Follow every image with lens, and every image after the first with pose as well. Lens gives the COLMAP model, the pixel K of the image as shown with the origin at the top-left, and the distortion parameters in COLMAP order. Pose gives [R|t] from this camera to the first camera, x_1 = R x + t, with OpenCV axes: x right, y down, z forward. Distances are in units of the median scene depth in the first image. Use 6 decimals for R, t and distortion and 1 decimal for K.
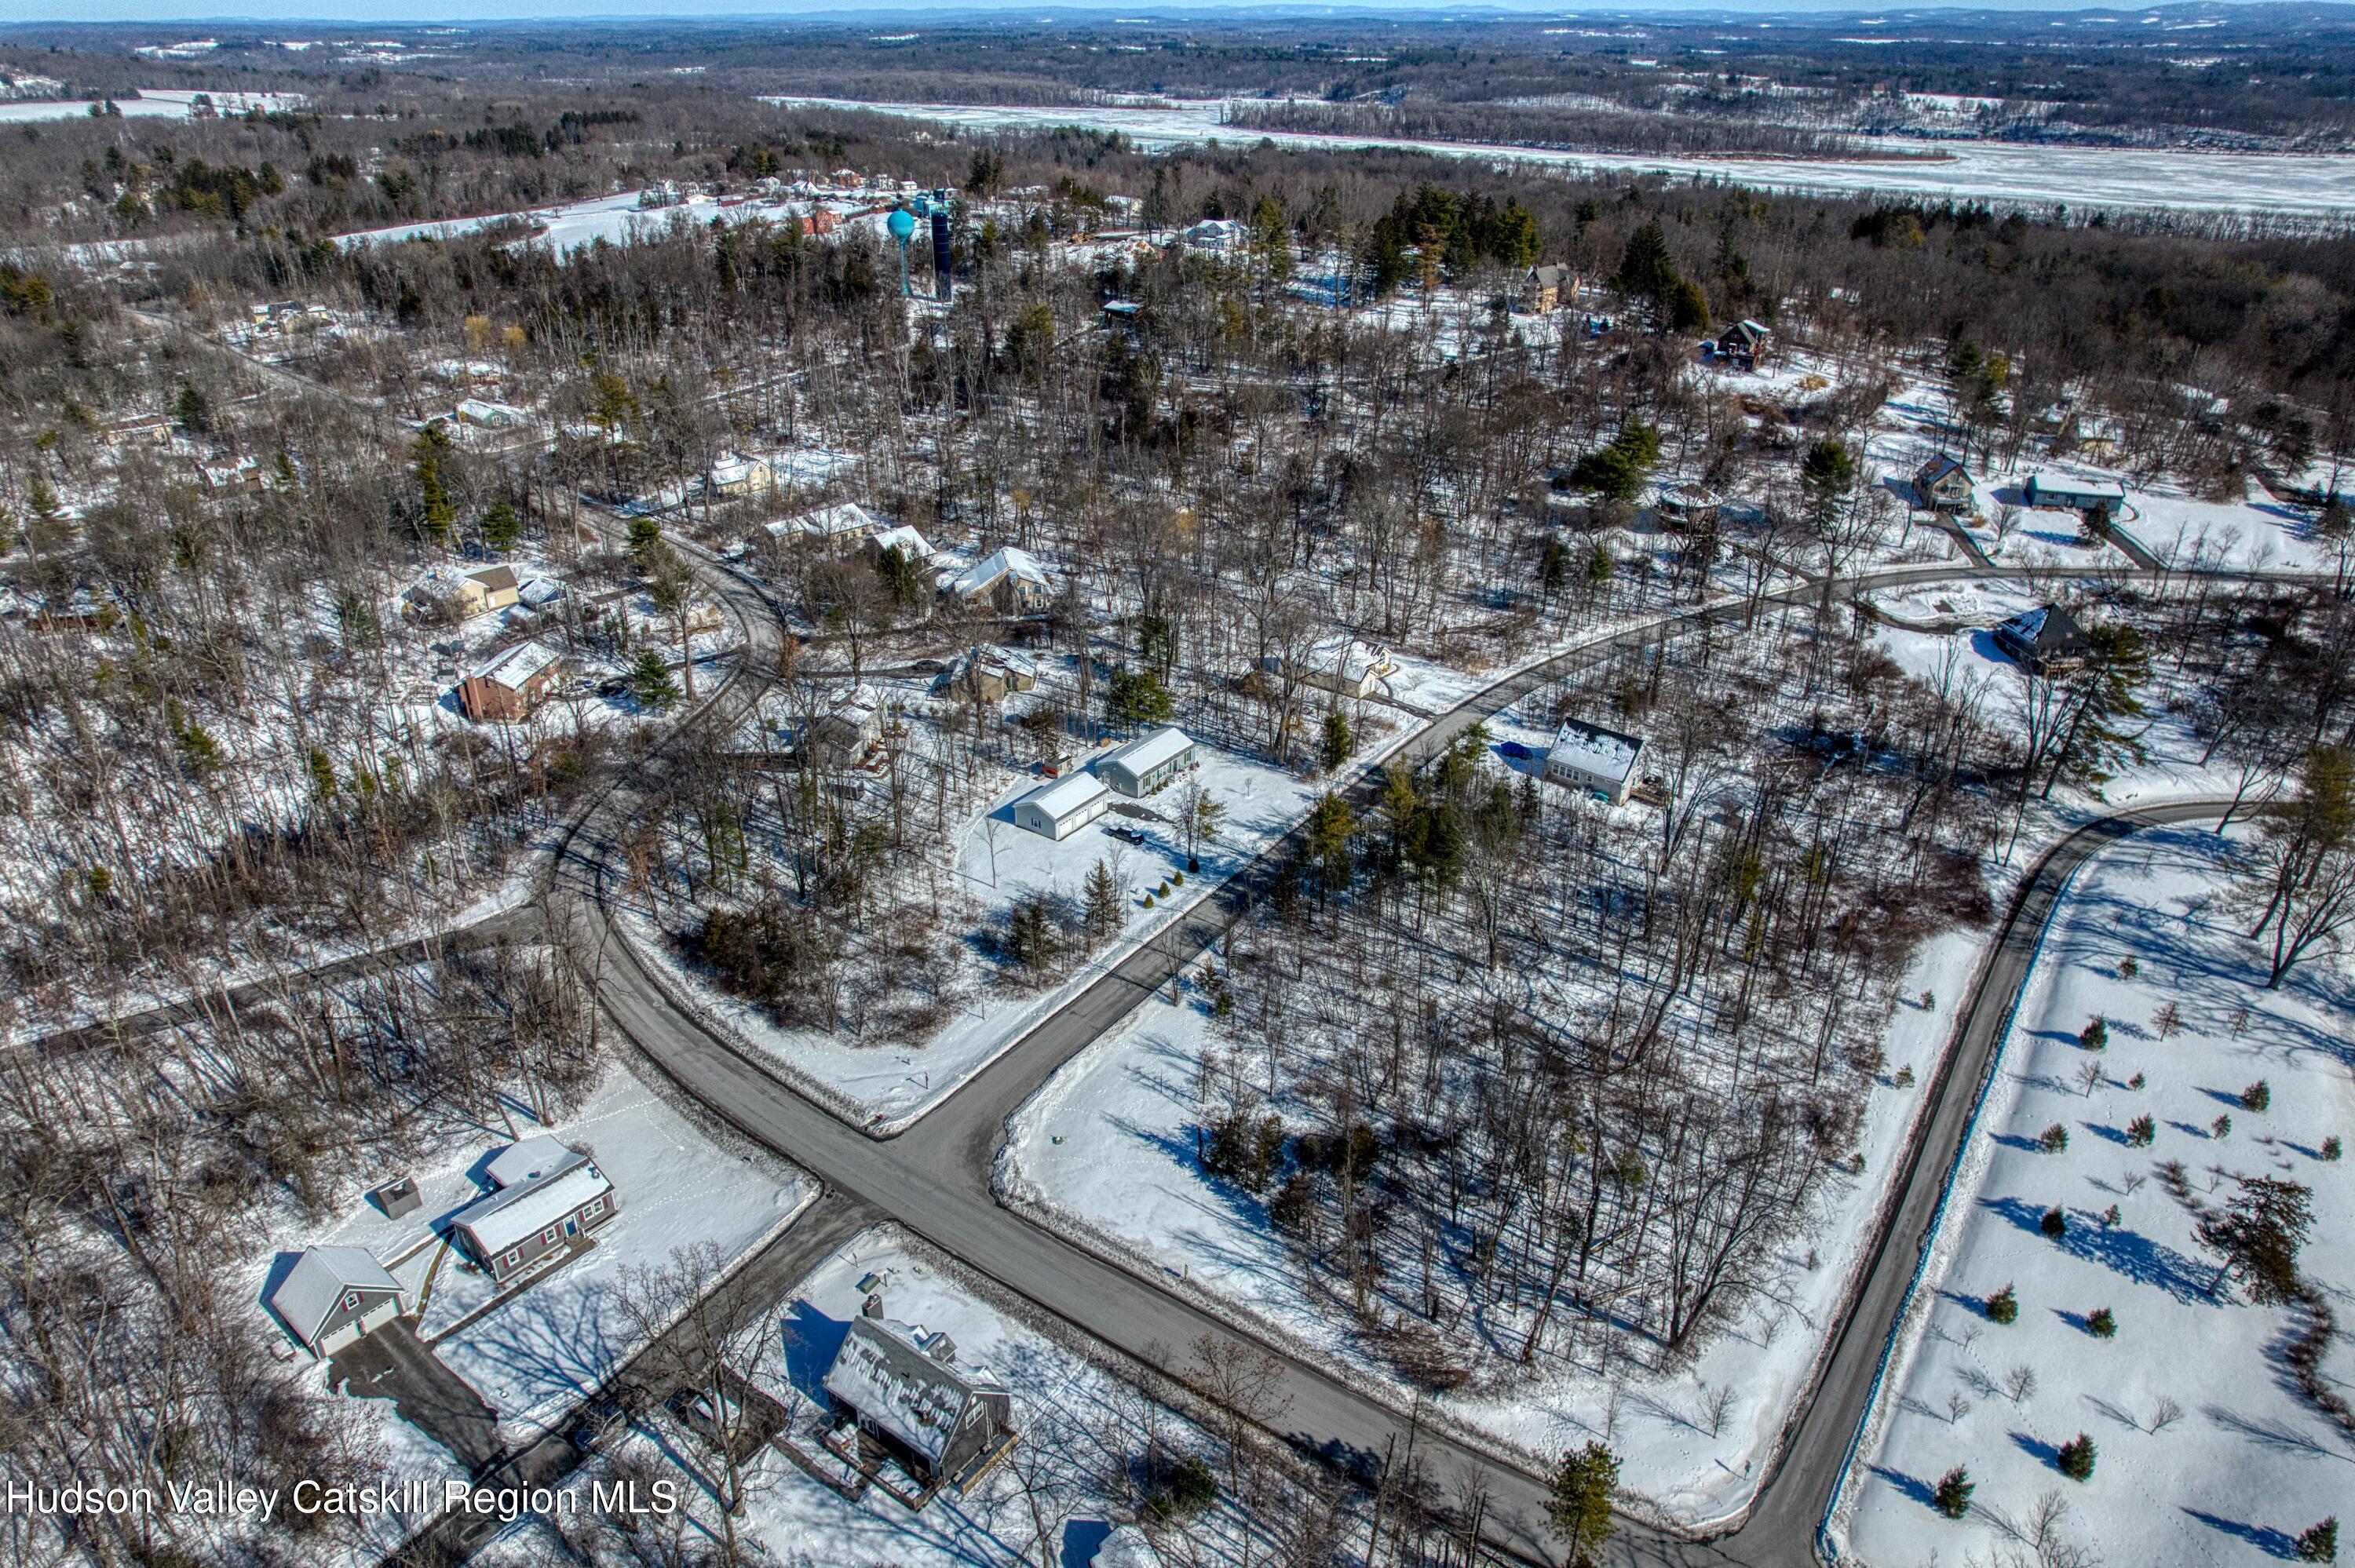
lens RADIAL K [[1513.4, 0, 1183.8], [0, 1513.4, 778.4], [0, 0, 1]] dist [-0.086134, 0.079032]
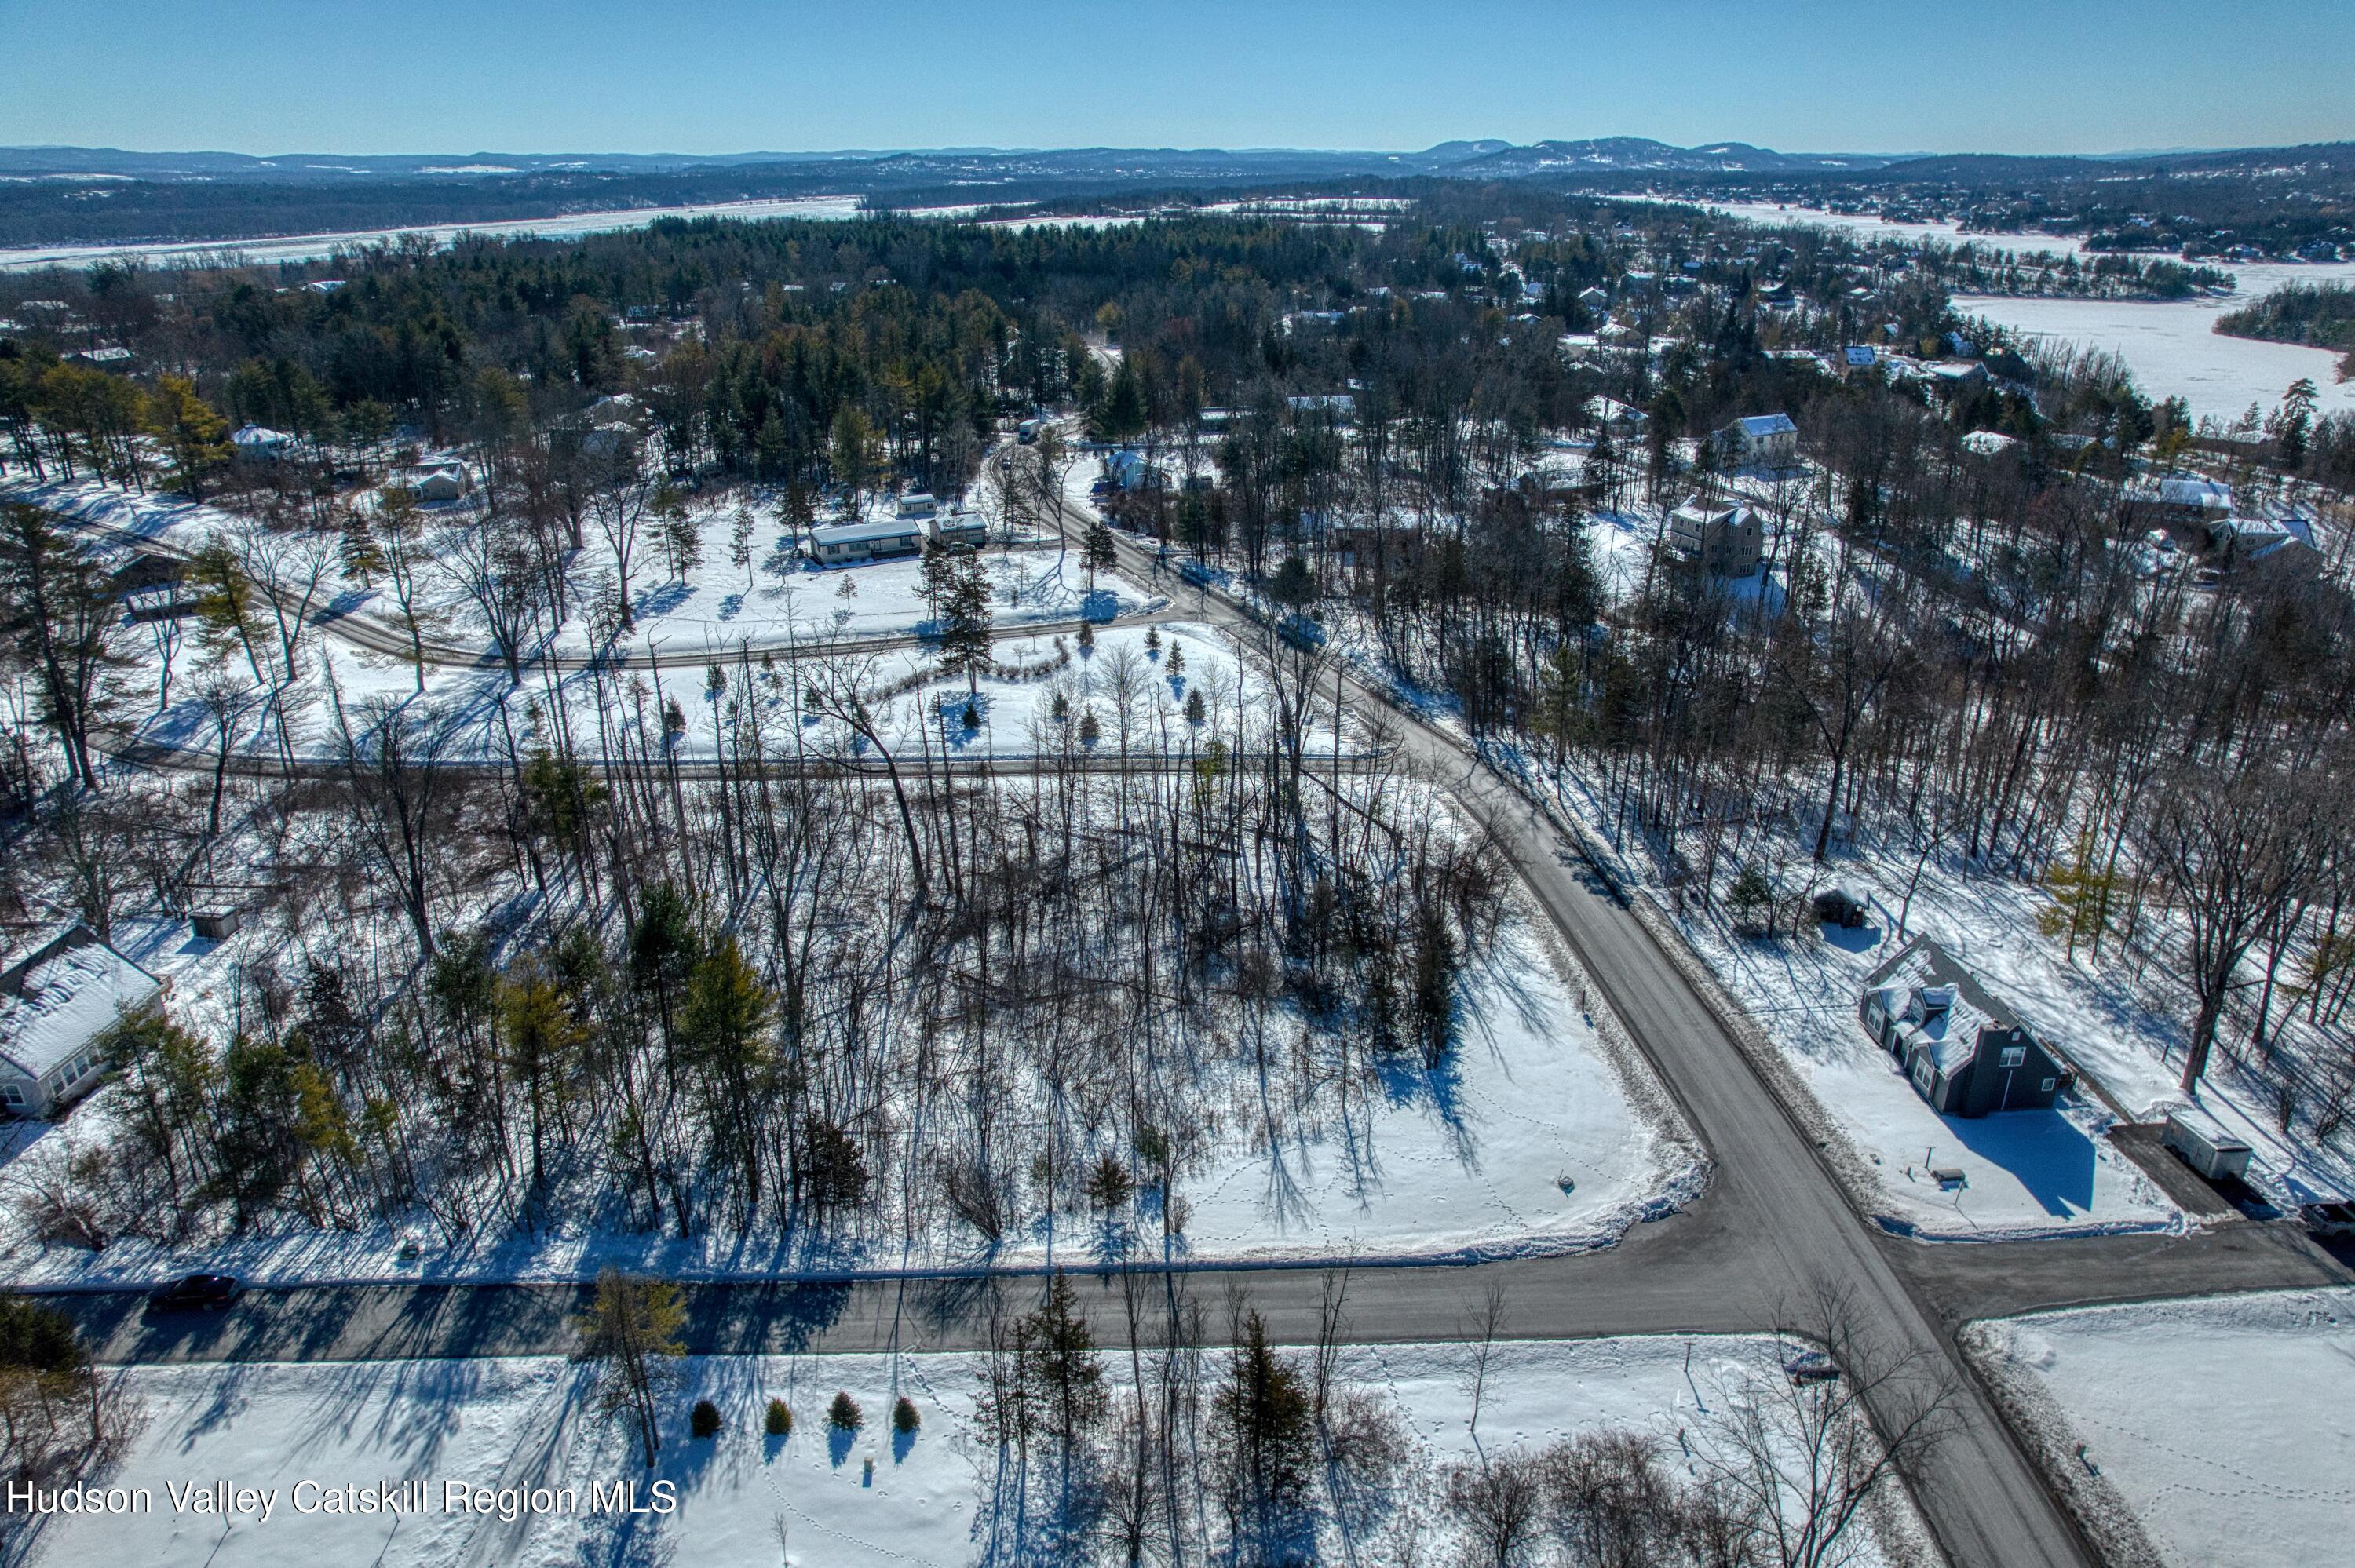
lens RADIAL K [[1513.4, 0, 1183.8], [0, 1513.4, 778.4], [0, 0, 1]] dist [-0.086134, 0.079032]
pose [[-0.625202, -0.301172, 0.720012, -0.272142], [0.361387, 0.705972, 0.609100, -0.226774], [-0.691752, 0.641014, -0.332536, 0.855589]]
